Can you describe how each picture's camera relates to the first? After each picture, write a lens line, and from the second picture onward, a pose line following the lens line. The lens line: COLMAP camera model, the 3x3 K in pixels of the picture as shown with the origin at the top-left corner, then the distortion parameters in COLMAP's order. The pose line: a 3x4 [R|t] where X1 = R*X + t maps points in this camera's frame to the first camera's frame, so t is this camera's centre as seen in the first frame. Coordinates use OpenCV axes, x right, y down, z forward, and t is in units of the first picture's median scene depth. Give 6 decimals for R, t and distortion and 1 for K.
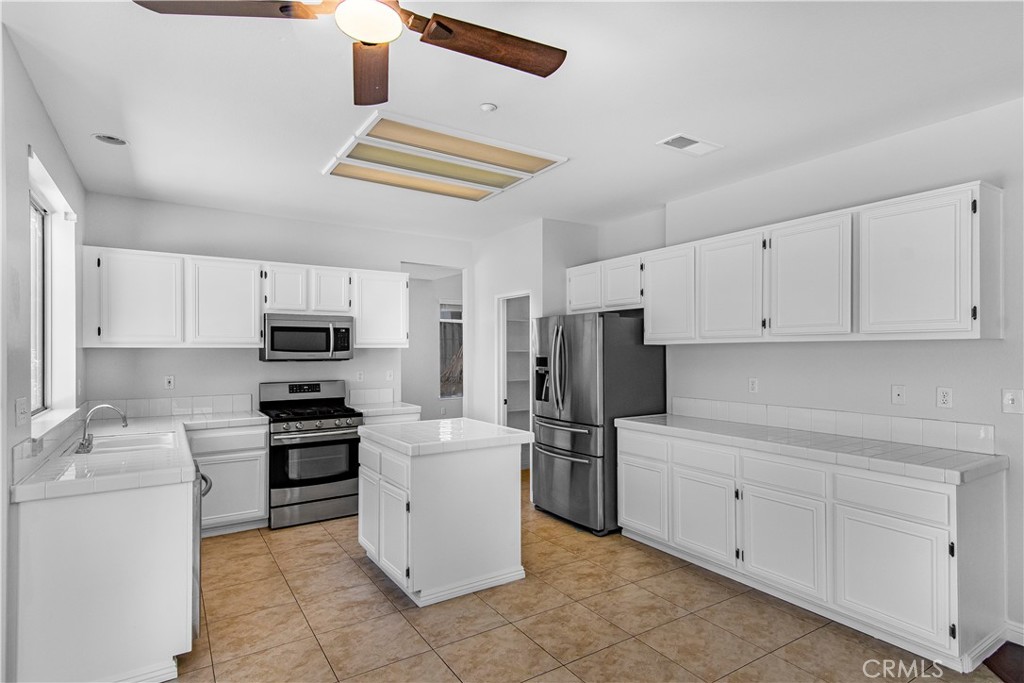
lens RADIAL K [[537.8, 0, 509.1], [0, 537.8, 340.1], [0, 0, 1]] dist [0.024393, -0.003626]
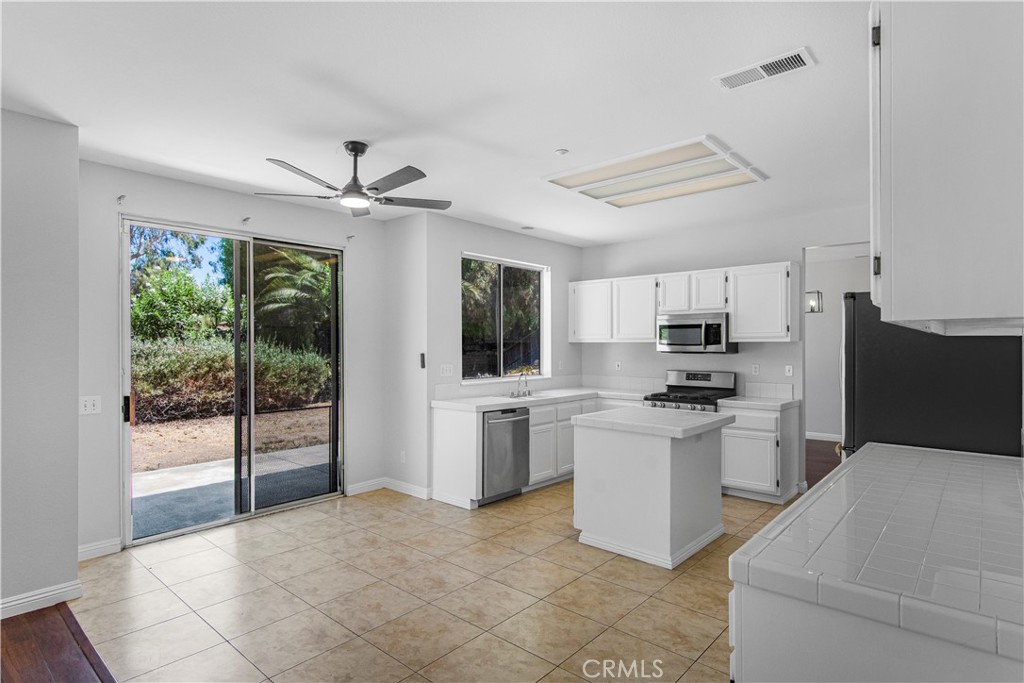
lens RADIAL K [[537.8, 0, 509.6], [0, 537.8, 344.9], [0, 0, 1]] dist [0.024393, -0.003626]
pose [[0.268318, 0.006440, -0.963309, 0.700953], [0.020193, 0.999720, 0.012308, -0.001808], [0.963119, -0.022755, 0.268113, 0.333994]]
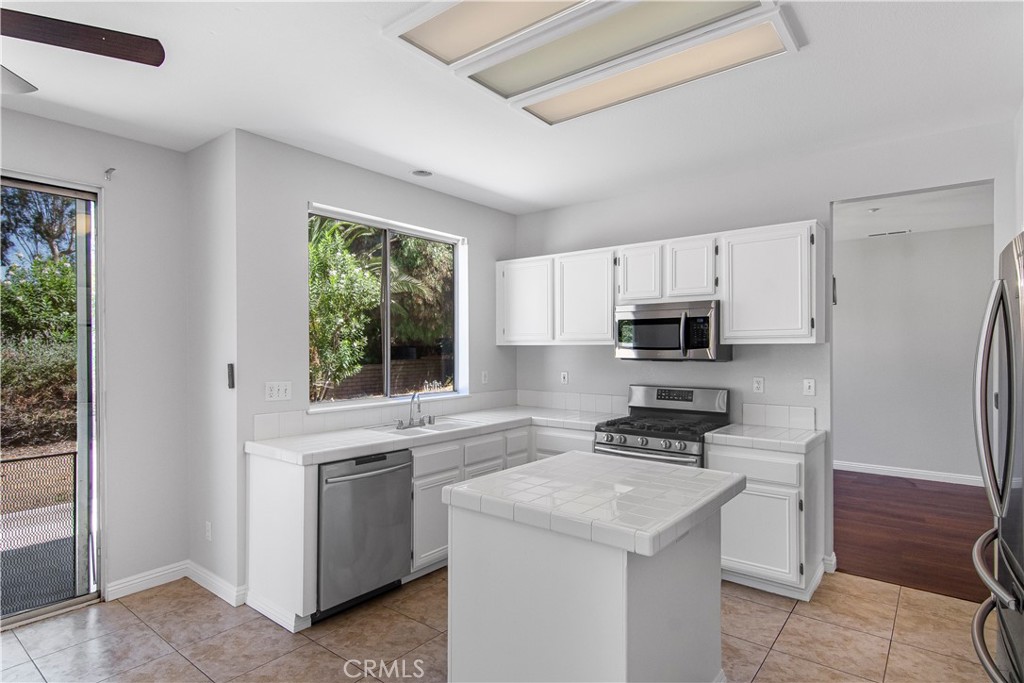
lens RADIAL K [[537.8, 0, 511.4], [0, 537.8, 349.7], [0, 0, 1]] dist [0.024393, -0.003626]
pose [[0.321074, 0.006777, -0.947030, 0.331379], [0.021202, 0.999672, 0.014341, 0.006264], [0.946817, -0.024683, 0.320825, 0.576864]]
